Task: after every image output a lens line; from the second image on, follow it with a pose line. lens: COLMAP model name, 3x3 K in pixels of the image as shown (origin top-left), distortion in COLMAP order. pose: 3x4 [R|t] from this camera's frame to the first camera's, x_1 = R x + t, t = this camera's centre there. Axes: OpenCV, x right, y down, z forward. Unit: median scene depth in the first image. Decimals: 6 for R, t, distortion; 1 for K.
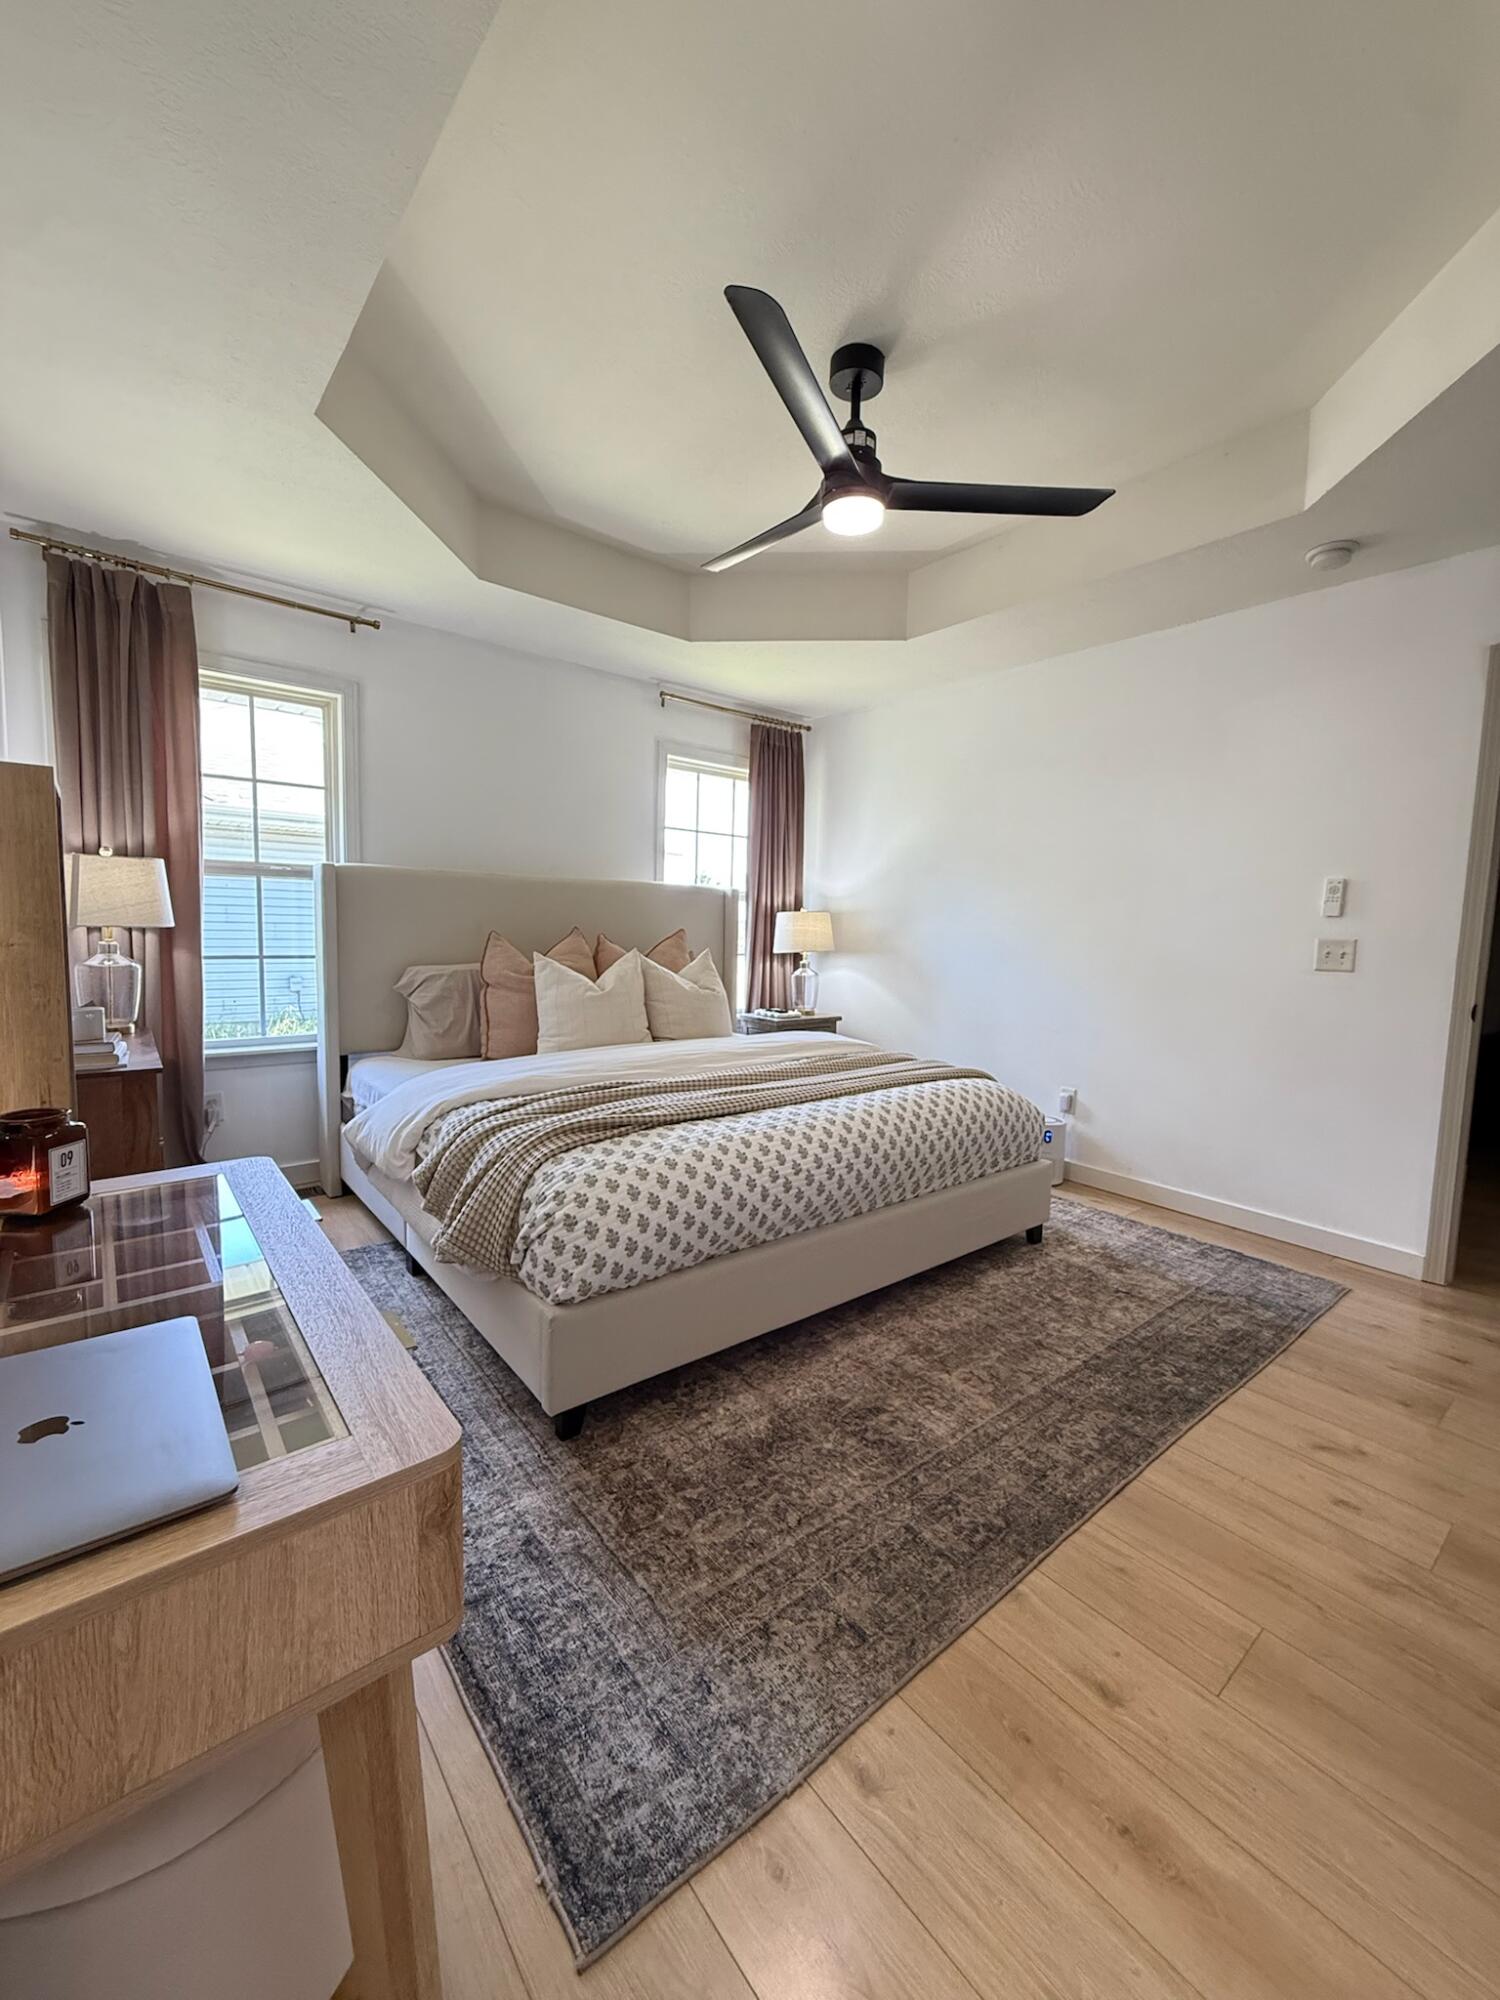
lens RADIAL K [[801.8, 0, 743.4], [0, 801.8, 968.6], [0, 0, 1]] dist [0.031920, 0.000002]
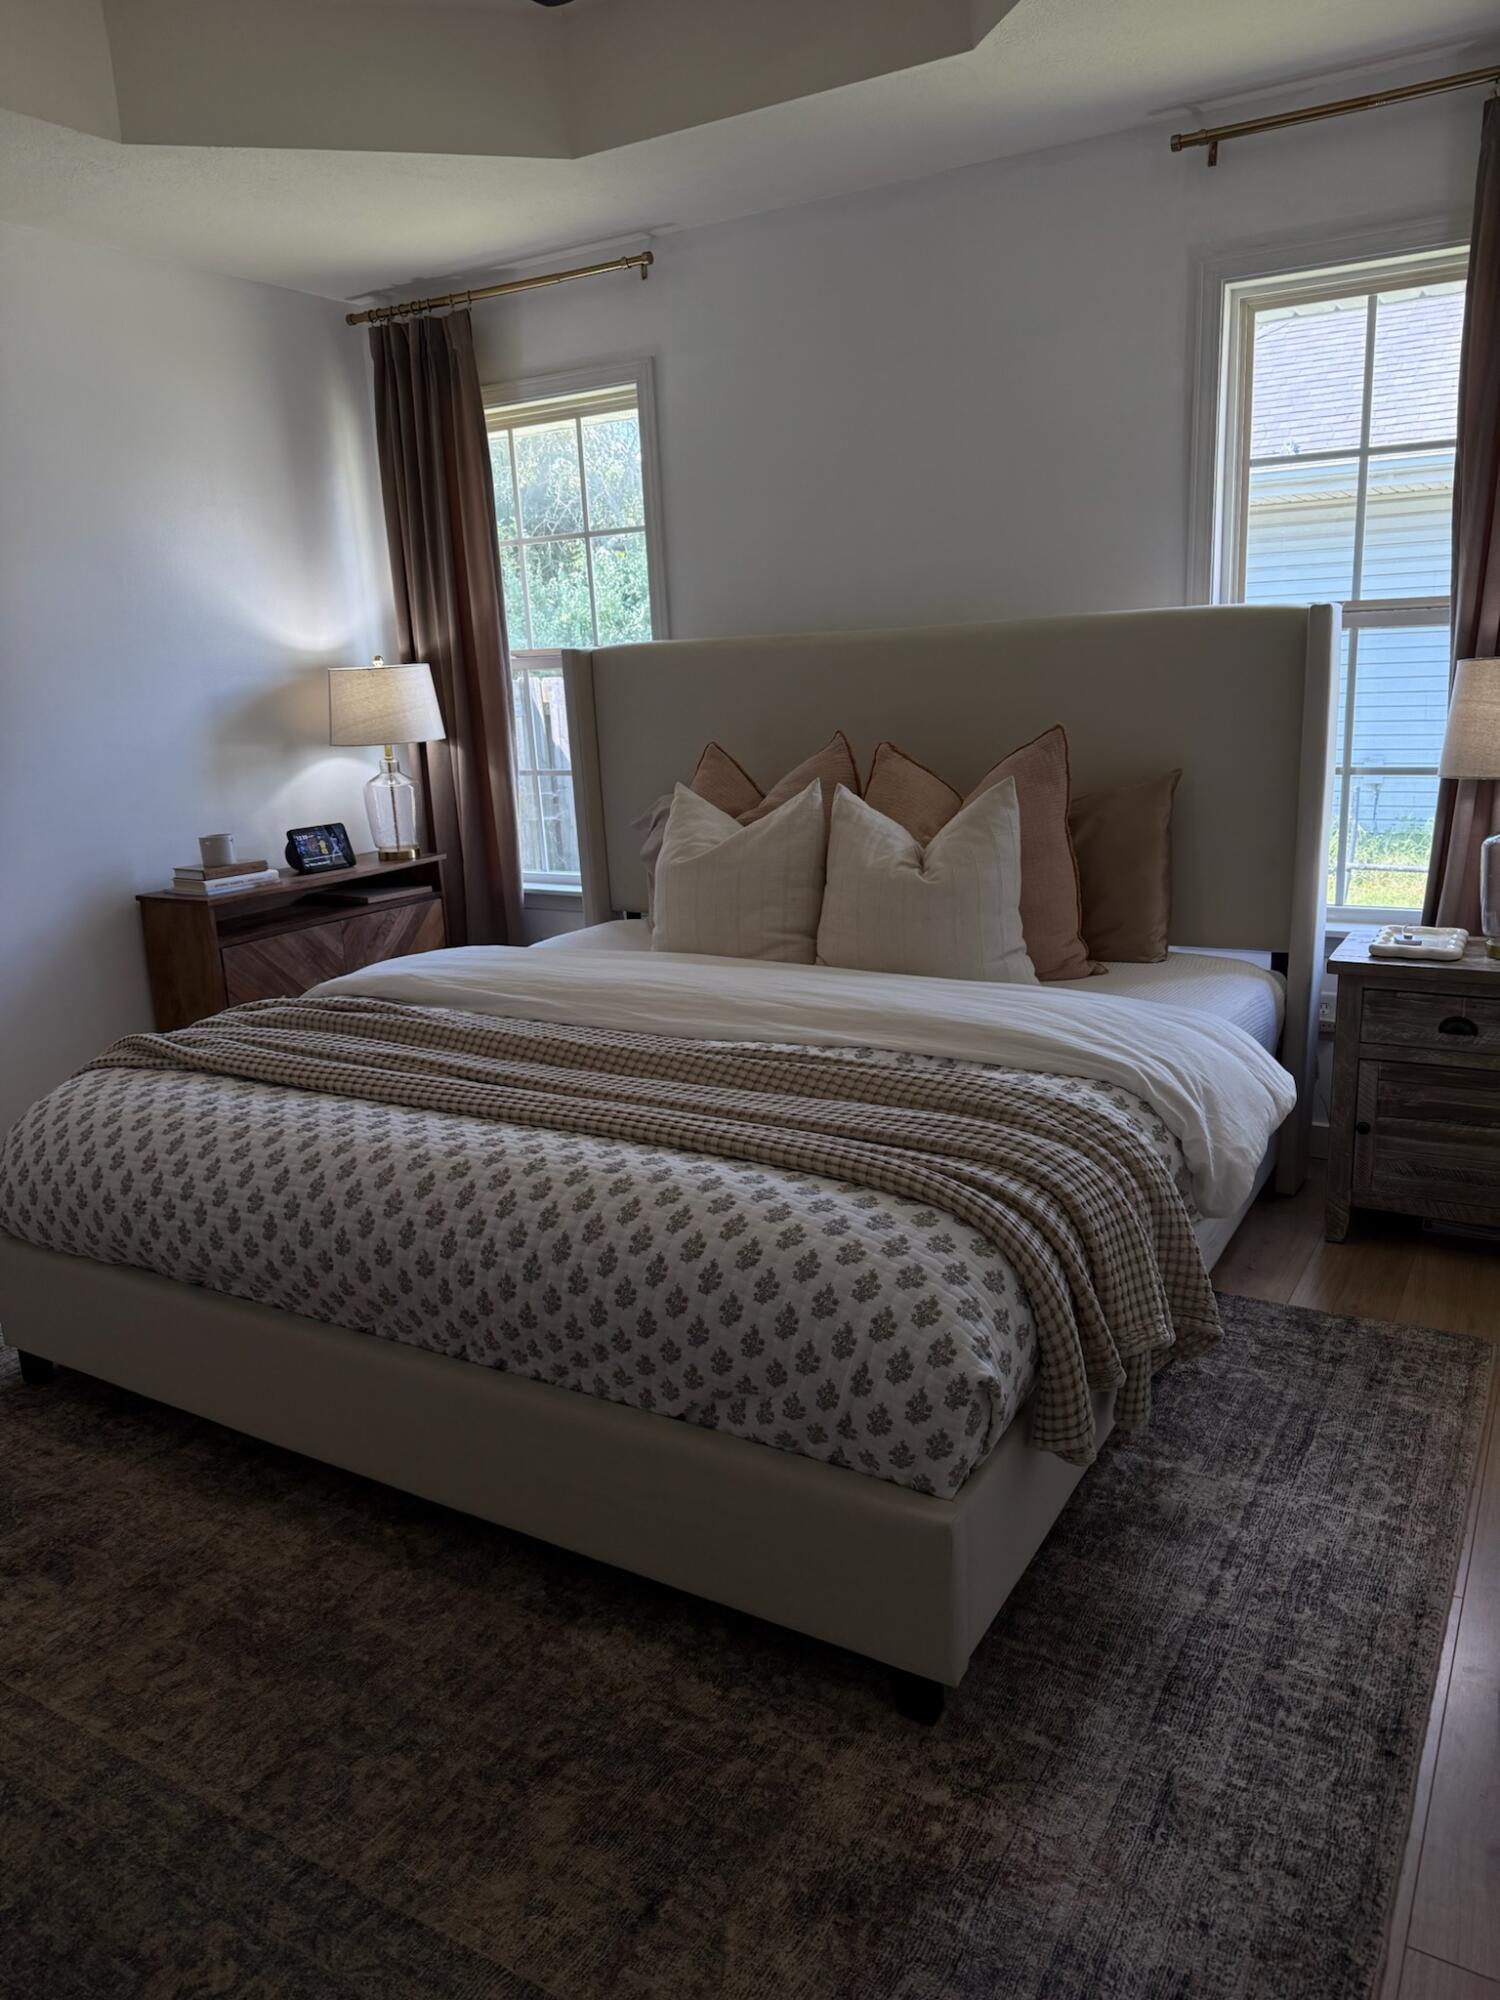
lens RADIAL K [[1405.3, 0, 748.3], [0, 1405.3, 998.2], [0, 0, 1]] dist [0.008834, -0.002652]
pose [[0.342041, 0.172706, -0.923678, 0.752626], [-0.019356, 0.984052, 0.176827, -0.042290], [0.939486, -0.042604, 0.339929, 0.697481]]
